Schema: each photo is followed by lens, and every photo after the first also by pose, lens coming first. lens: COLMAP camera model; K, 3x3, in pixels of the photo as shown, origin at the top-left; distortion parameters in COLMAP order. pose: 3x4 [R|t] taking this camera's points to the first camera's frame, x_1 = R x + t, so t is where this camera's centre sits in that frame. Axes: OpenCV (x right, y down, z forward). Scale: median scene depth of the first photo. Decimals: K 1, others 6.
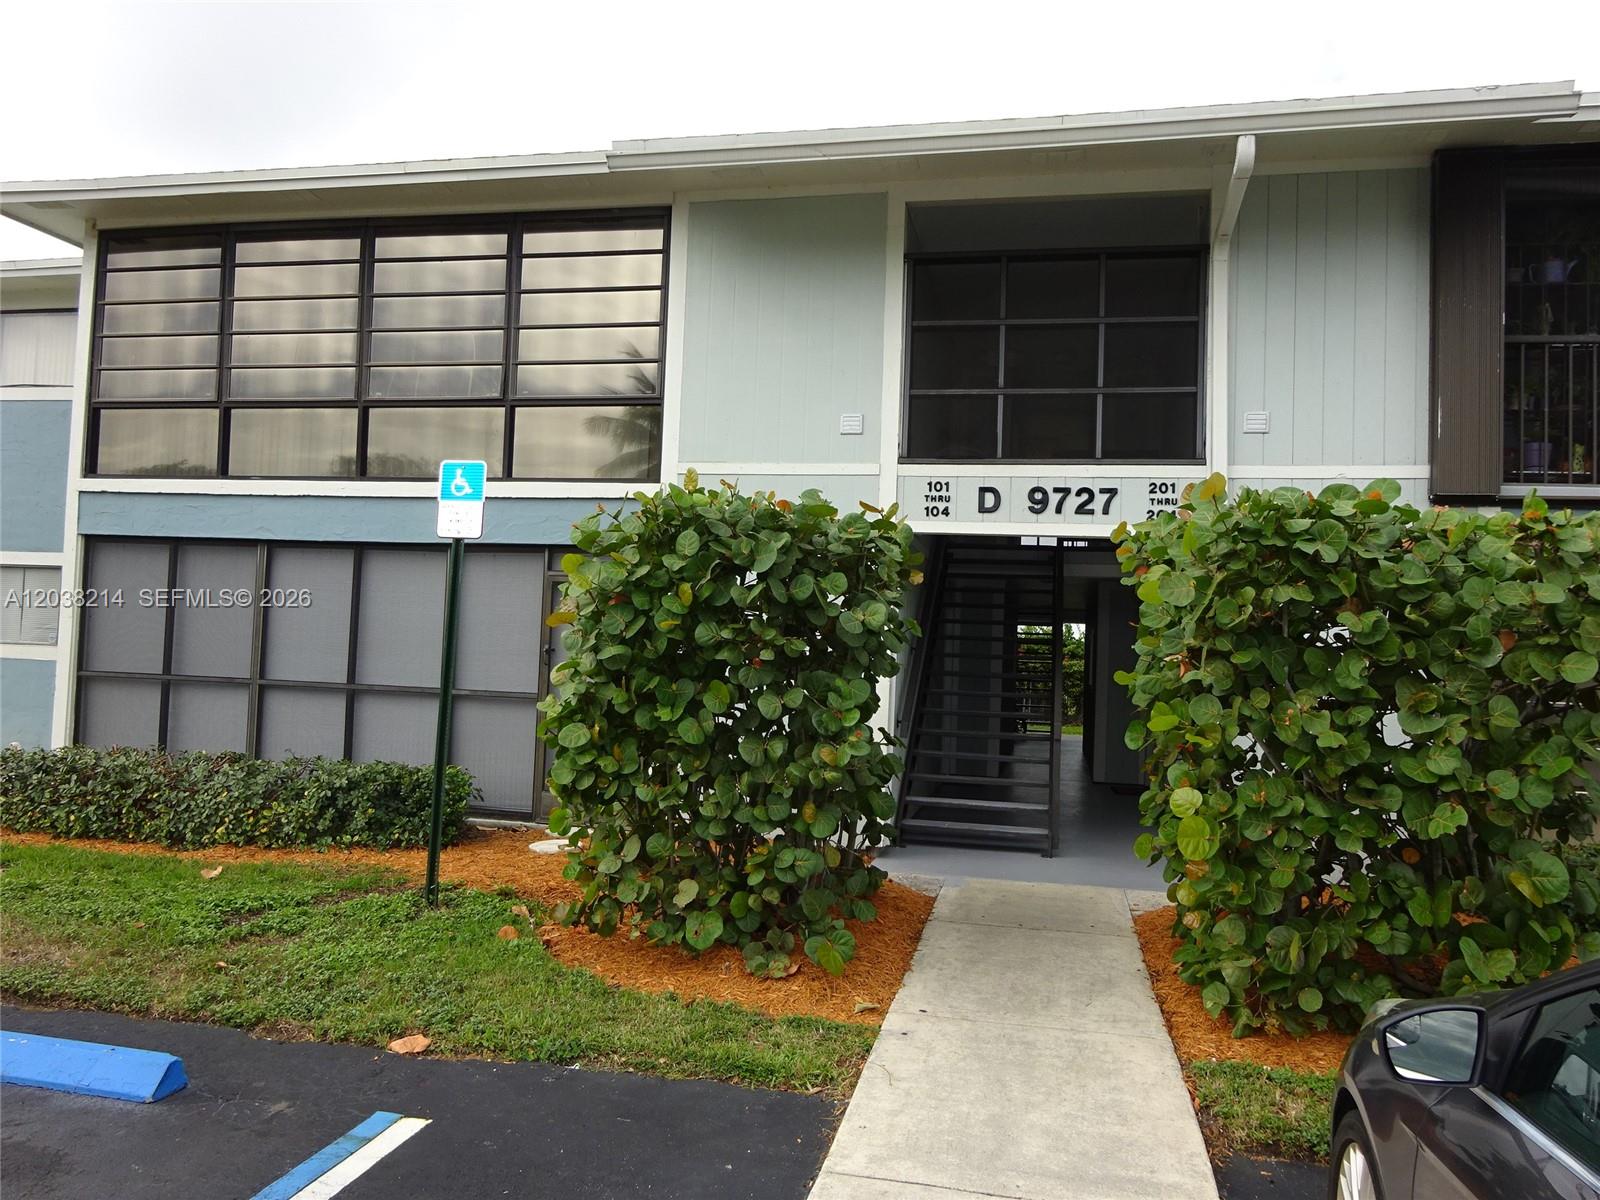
lens RADIAL K [[1152.5, 0, 799.9], [0, 1152.5, 595.0], [0, 0, 1]] dist [0.007404, 0.001386]
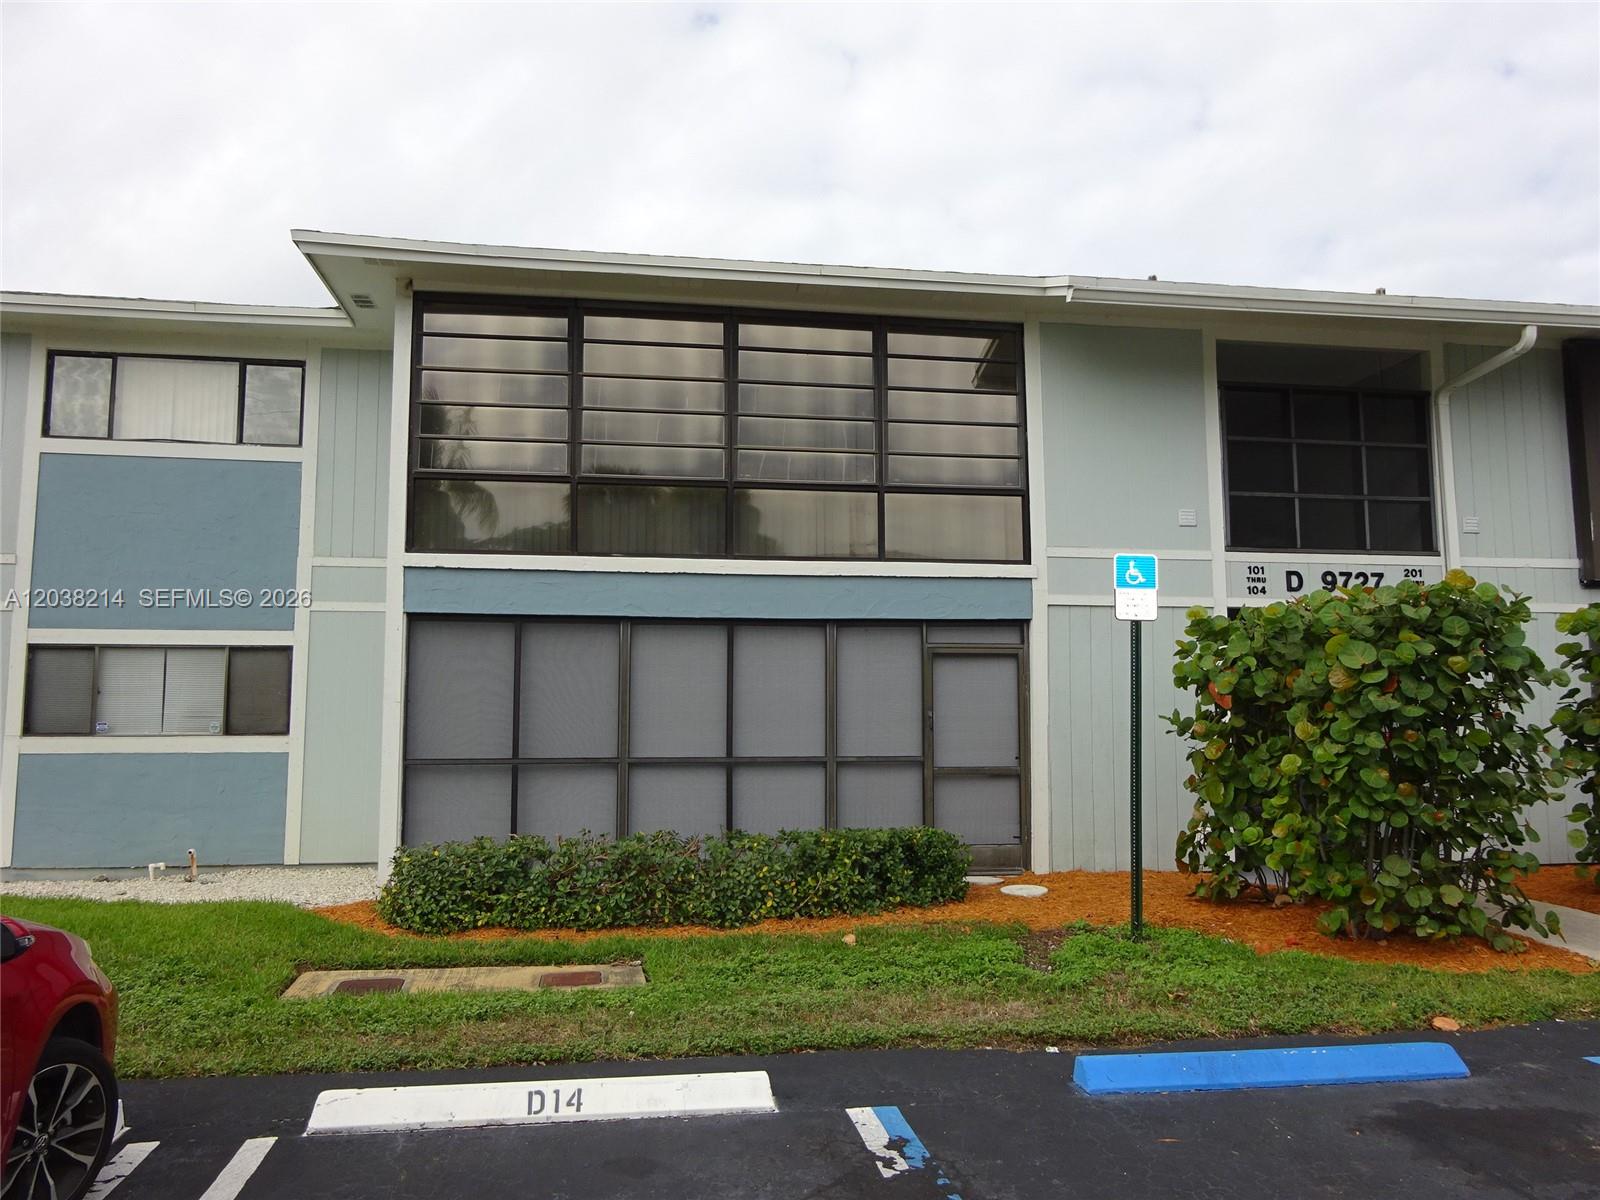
lens RADIAL K [[1152.5, 0, 800.2], [0, 1152.5, 603.4], [0, 0, 1]] dist [0.007404, 0.001386]
pose [[0.931274, -0.005807, 0.364274, -0.771683], [0.020473, 0.999127, -0.036411, -0.022861], [-0.363744, 0.041366, 0.930580, 0.025343]]
